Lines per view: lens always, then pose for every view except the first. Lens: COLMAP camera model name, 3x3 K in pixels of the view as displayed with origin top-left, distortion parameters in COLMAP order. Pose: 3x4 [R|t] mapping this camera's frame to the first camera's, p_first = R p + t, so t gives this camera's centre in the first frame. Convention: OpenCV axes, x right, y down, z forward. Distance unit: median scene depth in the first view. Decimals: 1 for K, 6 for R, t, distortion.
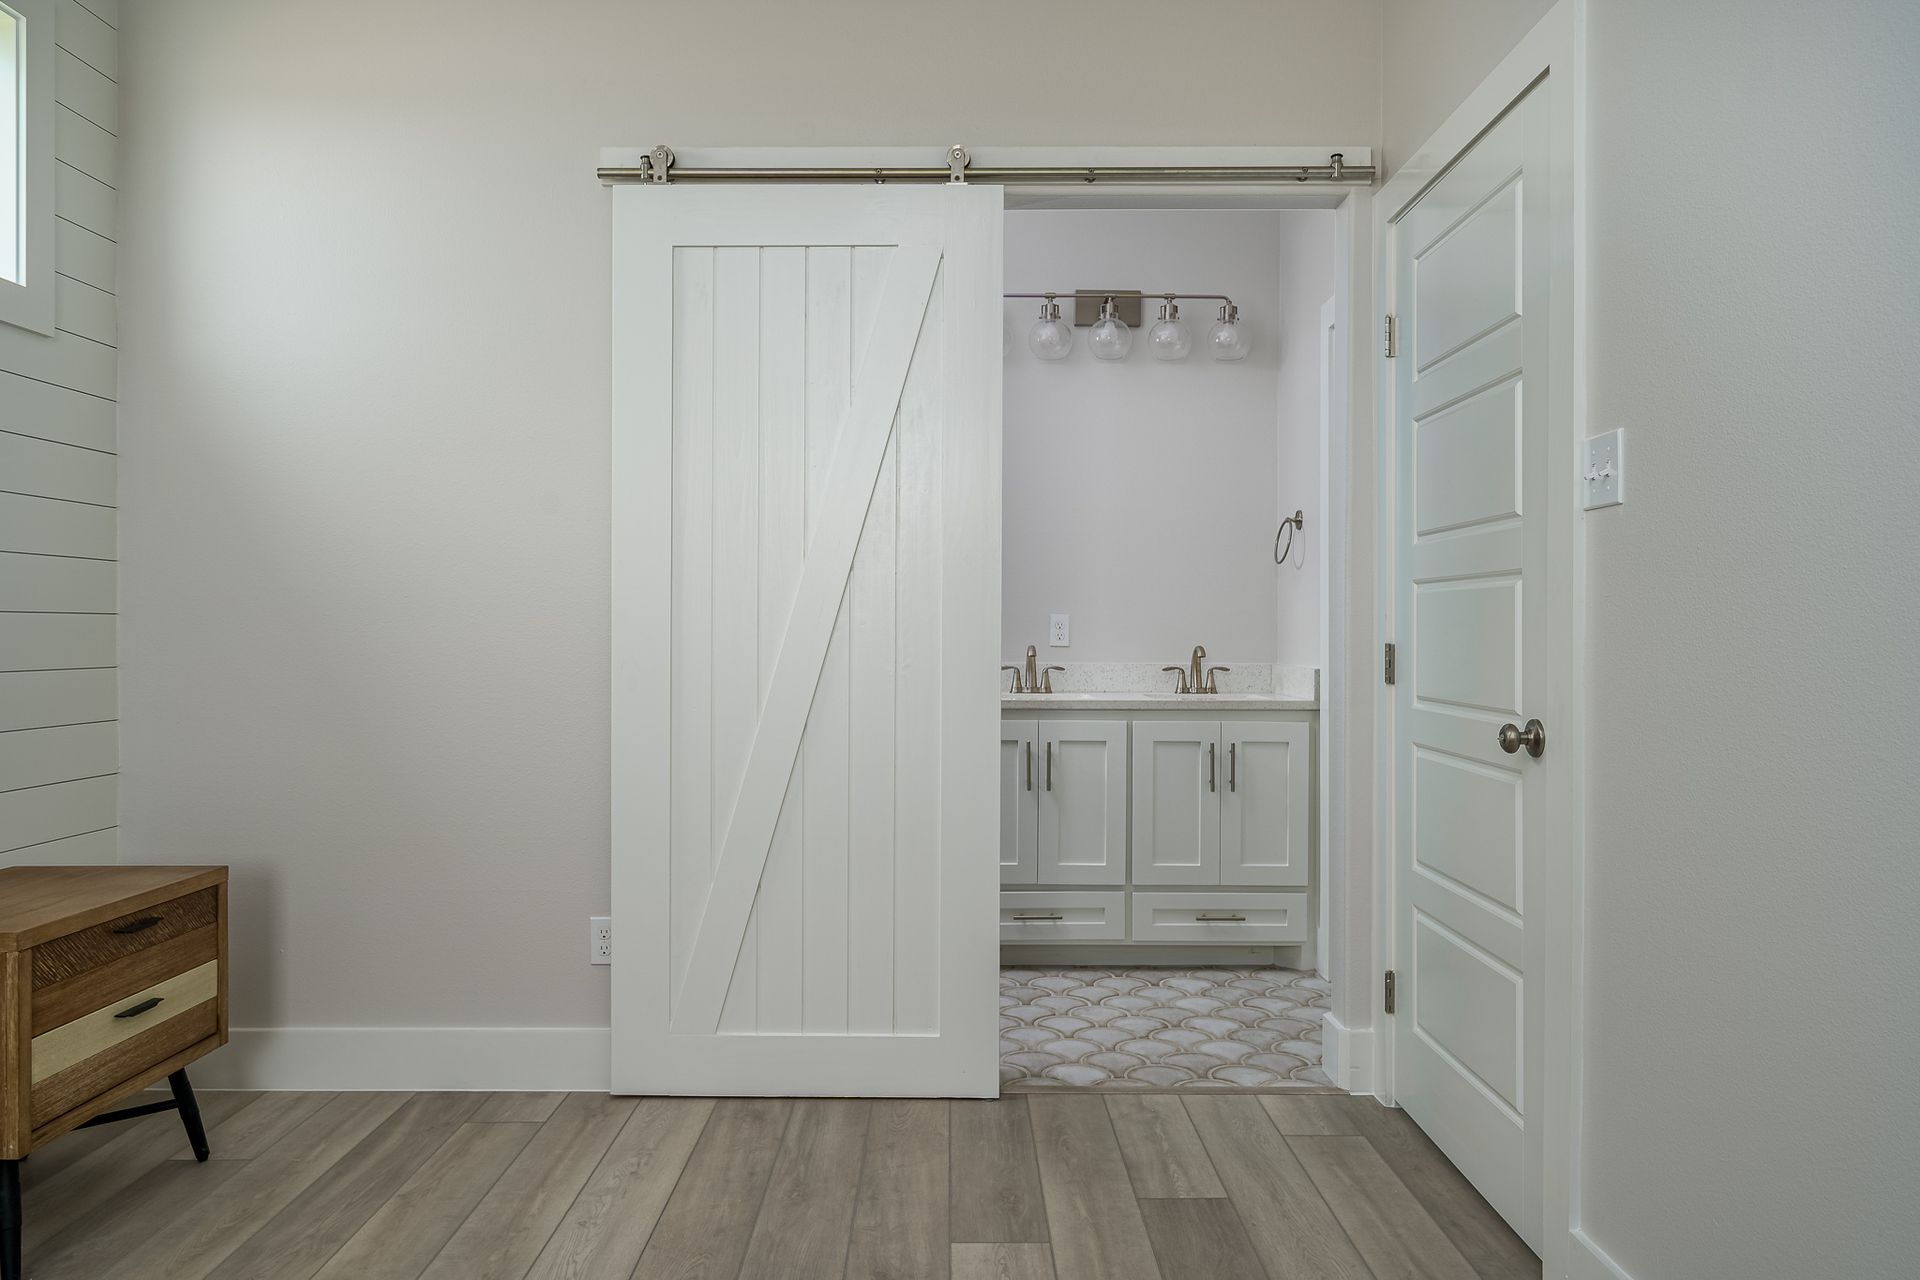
lens RADIAL K [[1282.4, 0, 965.5], [0, 1282.4, 633.4], [0, 0, 1]] dist [-0.012225, 0.004850]
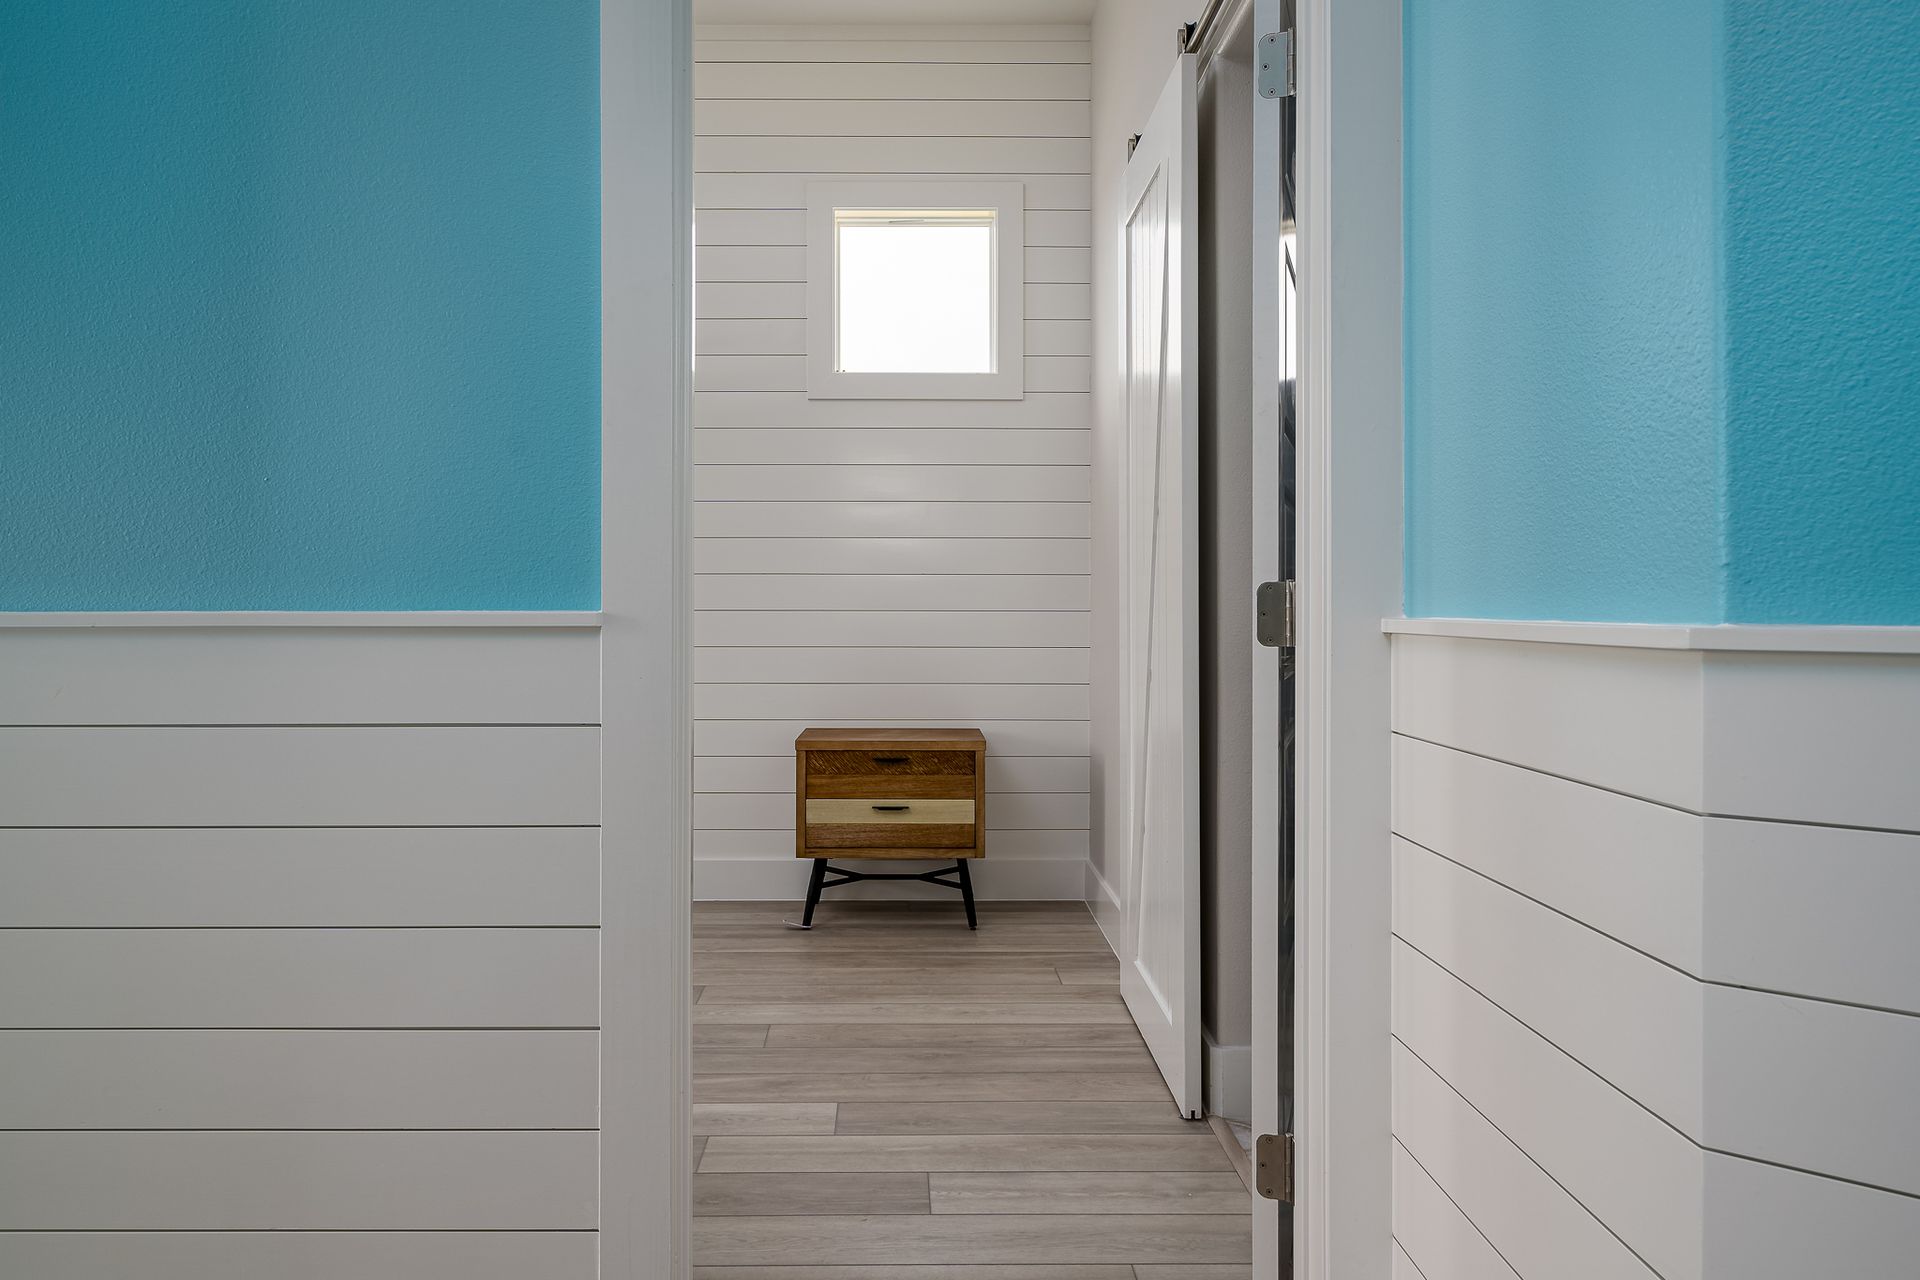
lens RADIAL K [[1422.1, 0, 954.2], [0, 1422.1, 630.8], [0, 0, 1]] dist [-0.000636, 0.000036]
pose [[0.034218, 0.028417, -0.999010, 1.245815], [-0.007102, 0.999577, 0.028190, 0.005289], [0.999389, 0.006131, 0.034405, 1.026657]]
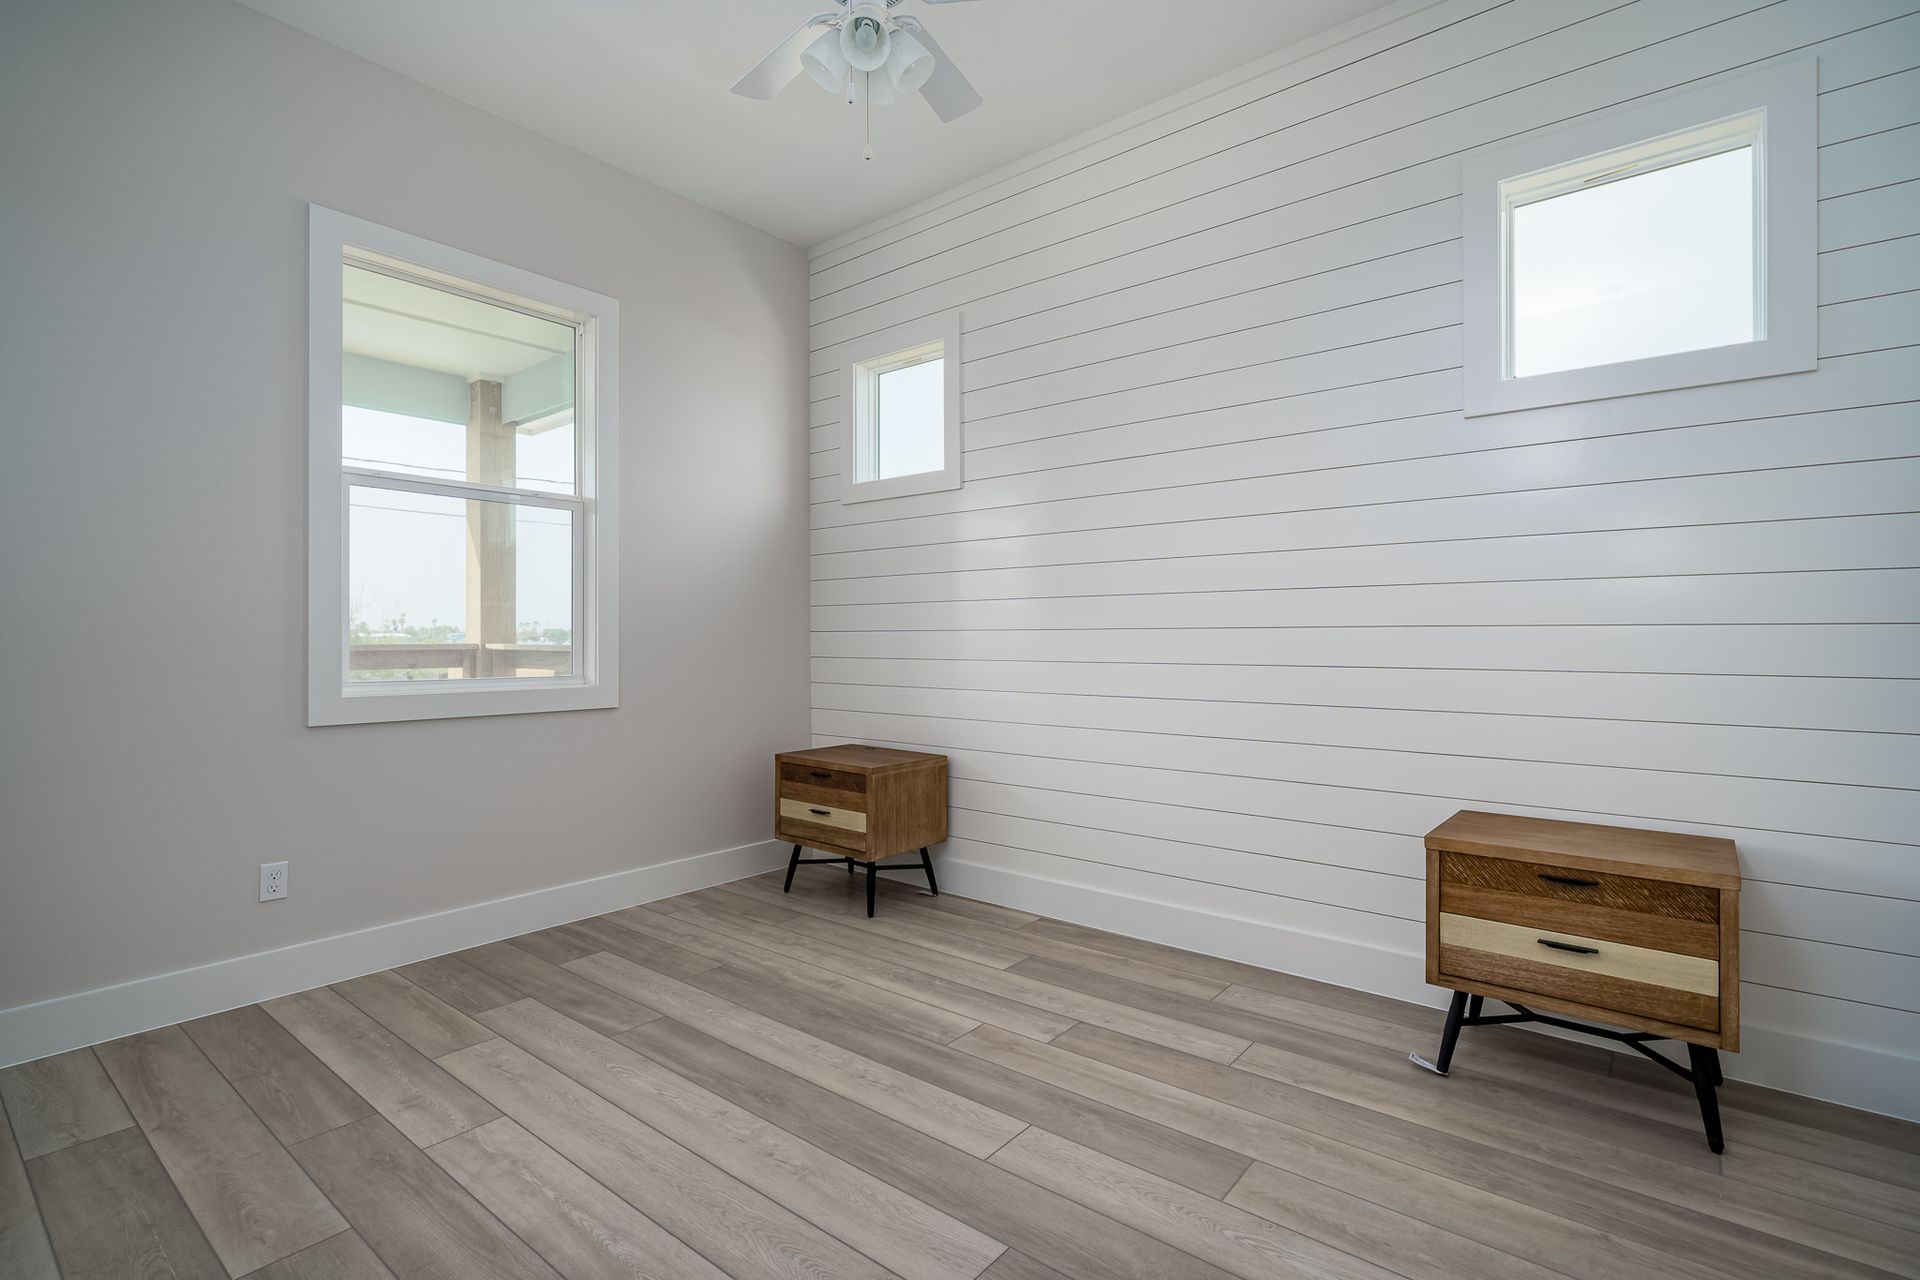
lens RADIAL K [[877.4, 0, 981.4], [0, 877.4, 649.7], [0, 0, 1]] dist [-0.003420, 0.000876]
pose [[-0.624746, 0.006552, -0.780801, 0.367009], [-0.002292, 0.999945, 0.010225, 0.000150], [0.780825, 0.008178, -0.624696, 1.093065]]
